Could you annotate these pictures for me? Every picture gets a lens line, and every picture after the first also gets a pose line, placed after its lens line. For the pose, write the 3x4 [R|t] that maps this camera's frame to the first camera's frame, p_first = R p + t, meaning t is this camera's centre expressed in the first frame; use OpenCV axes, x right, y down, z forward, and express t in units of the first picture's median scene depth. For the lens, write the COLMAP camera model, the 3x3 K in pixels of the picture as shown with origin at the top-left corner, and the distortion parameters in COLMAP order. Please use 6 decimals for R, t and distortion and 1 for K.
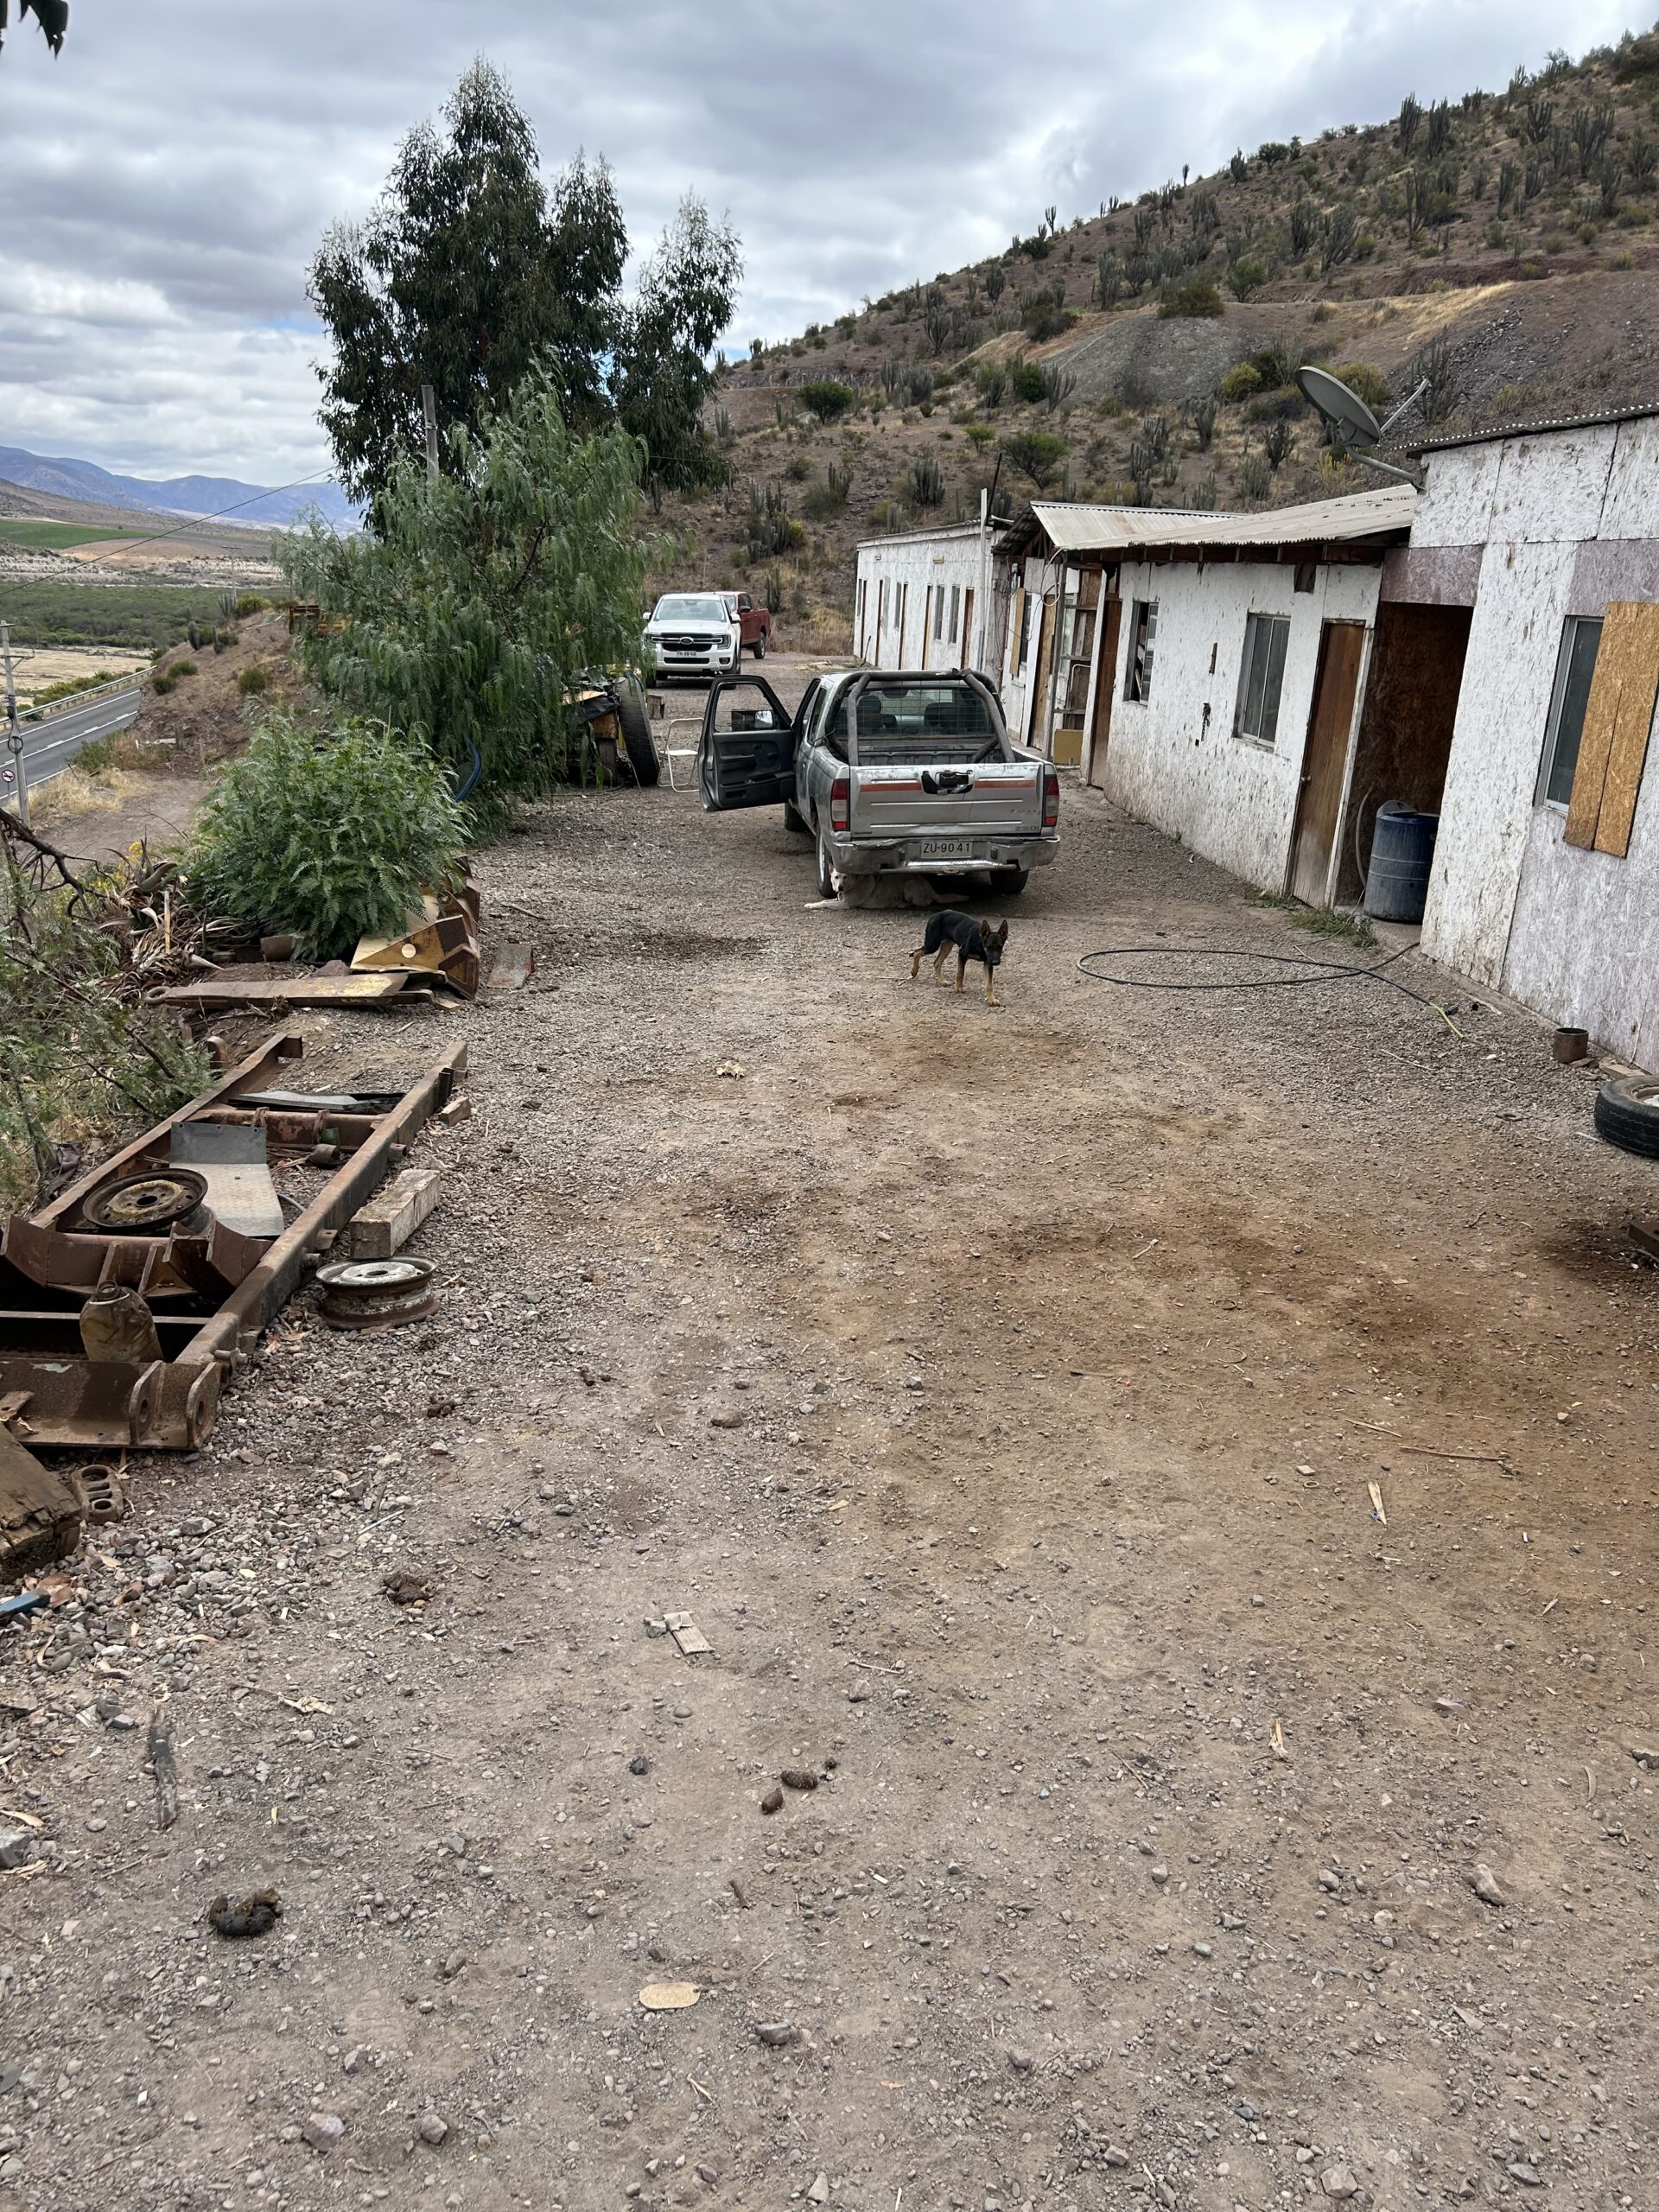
lens RADIAL K [[1677.6, 0, 831.4], [0, 1677.6, 1164.1], [0, 0, 1]] dist [0.104922, -0.205223]
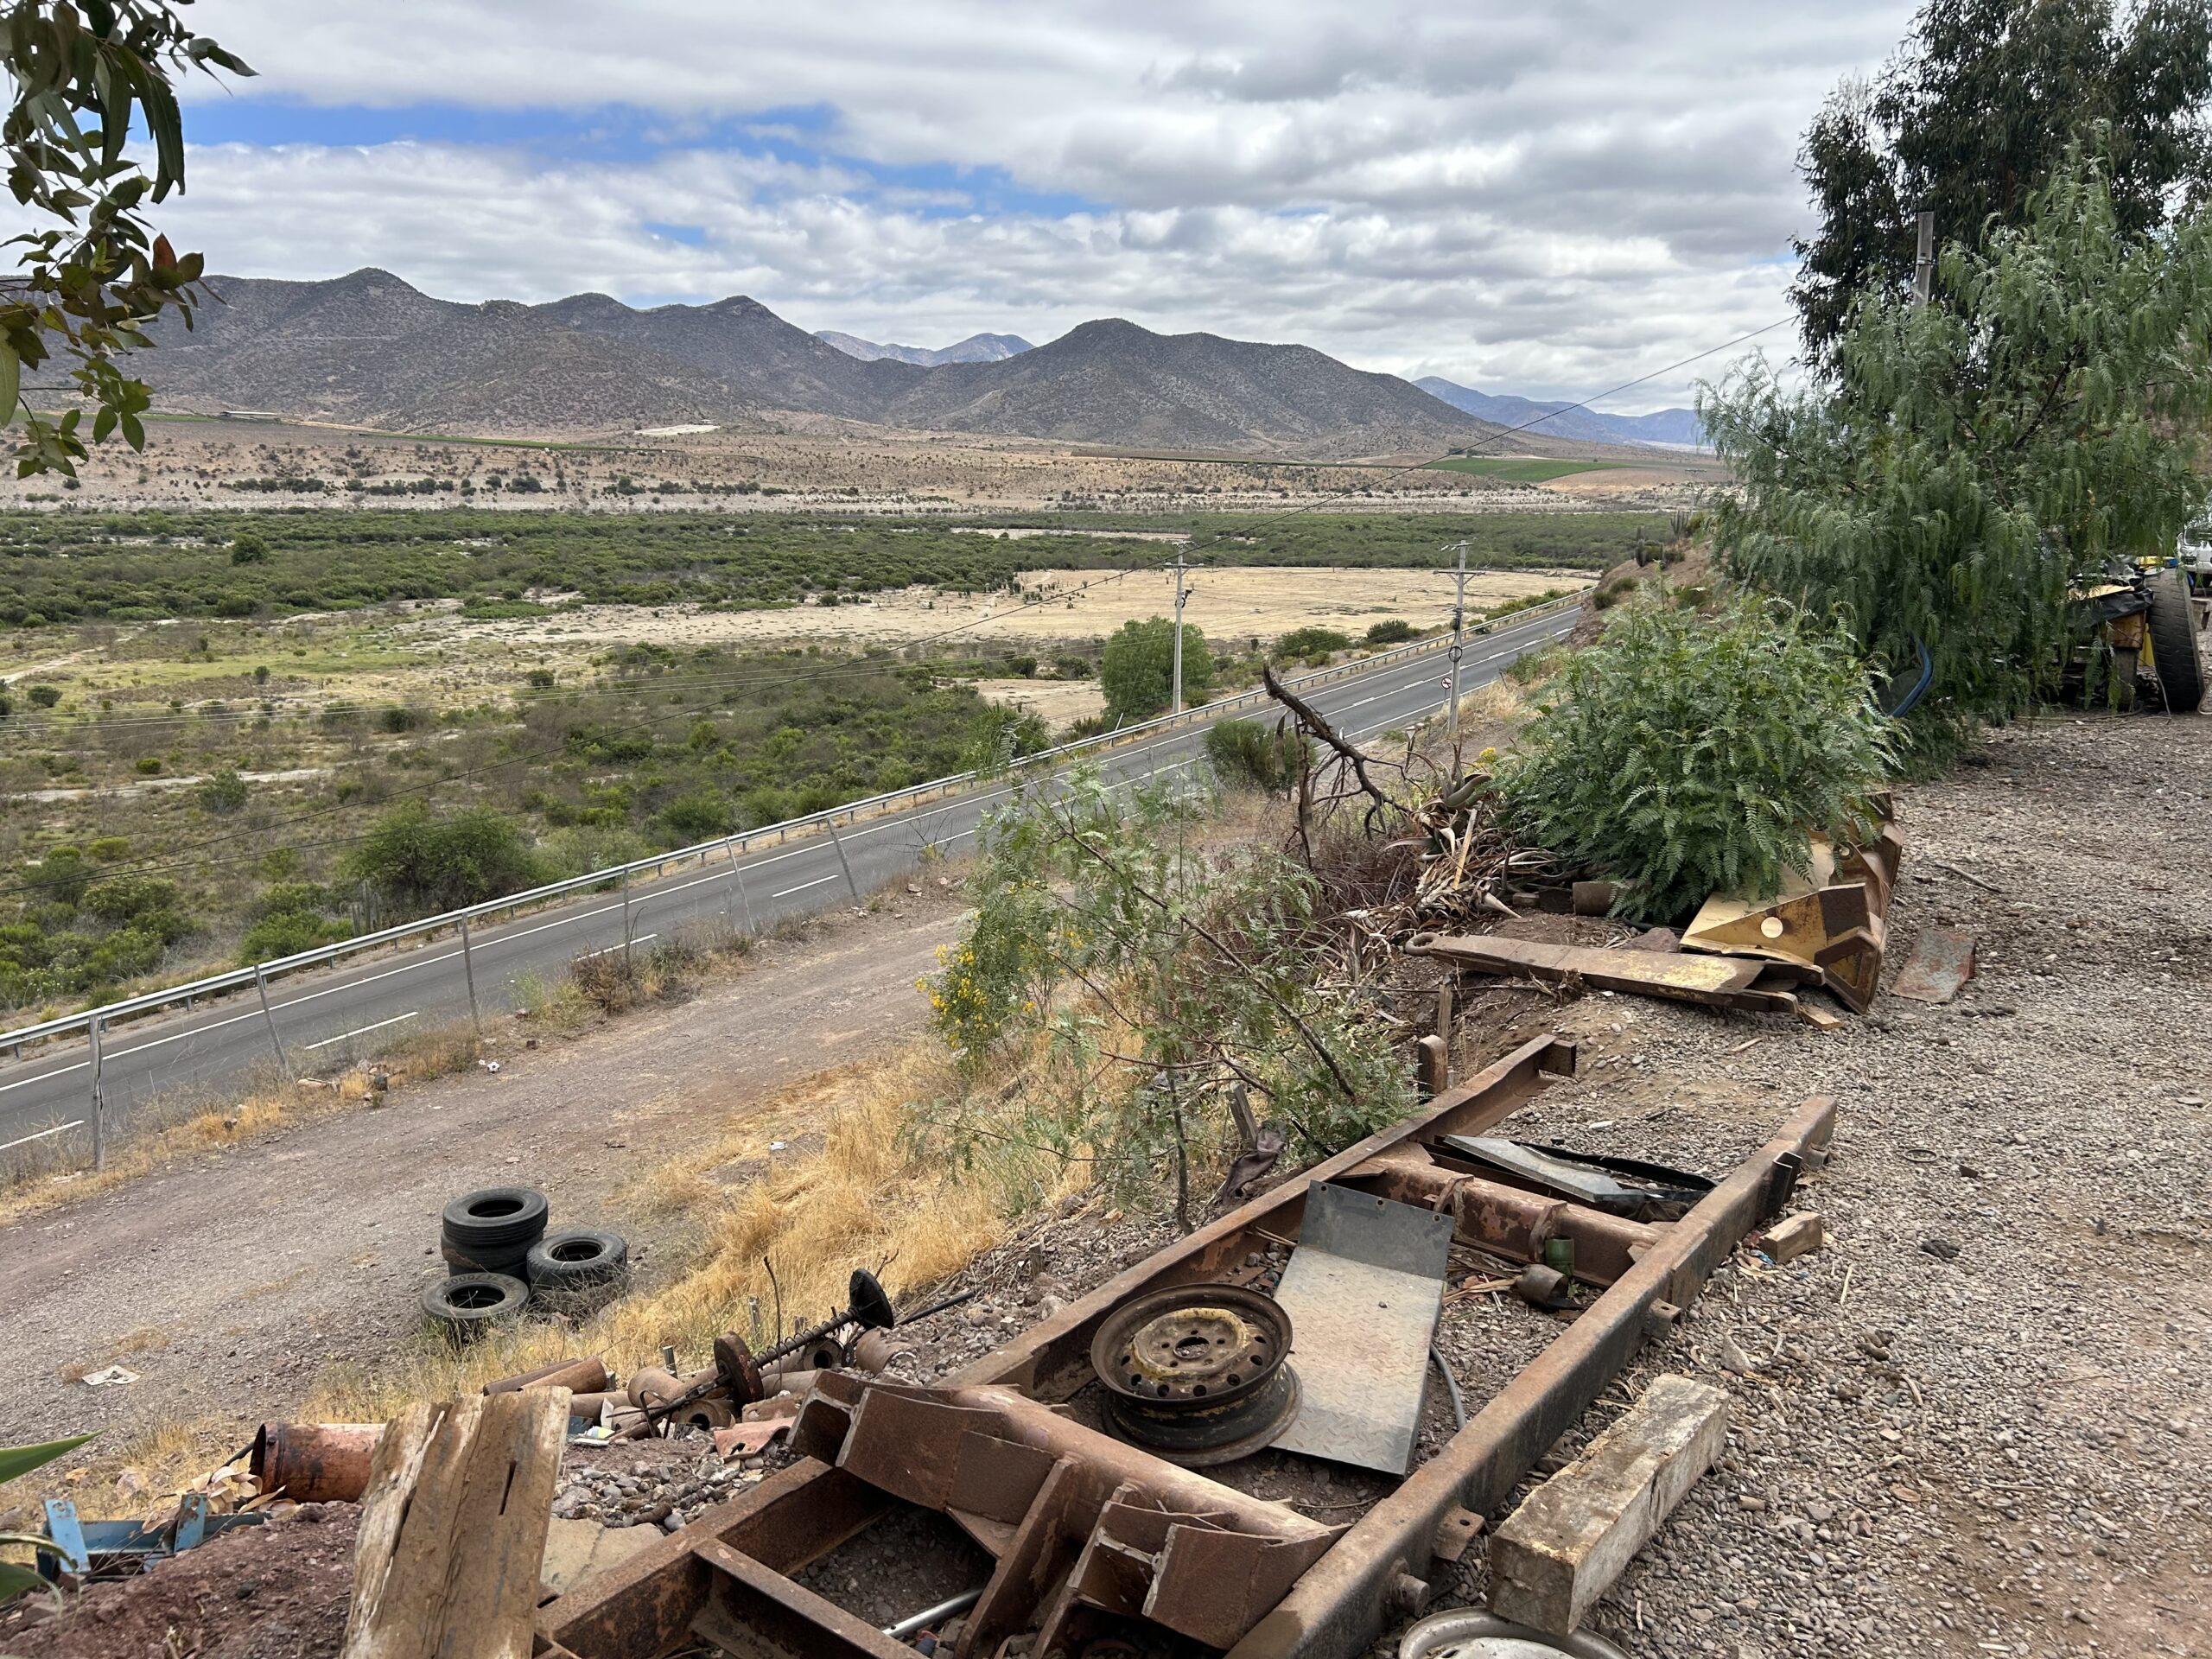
lens RADIAL K [[1662.5, 0, 1106.0], [0, 1662.5, 829.5], [0, 0, 1]] dist [0.032023, -0.041032]
pose [[0.790223, 0.092800, -0.605753, -0.058172], [-0.178722, 0.980396, -0.082954, -0.058216], [0.586180, 0.173813, 0.791317, 0.295731]]
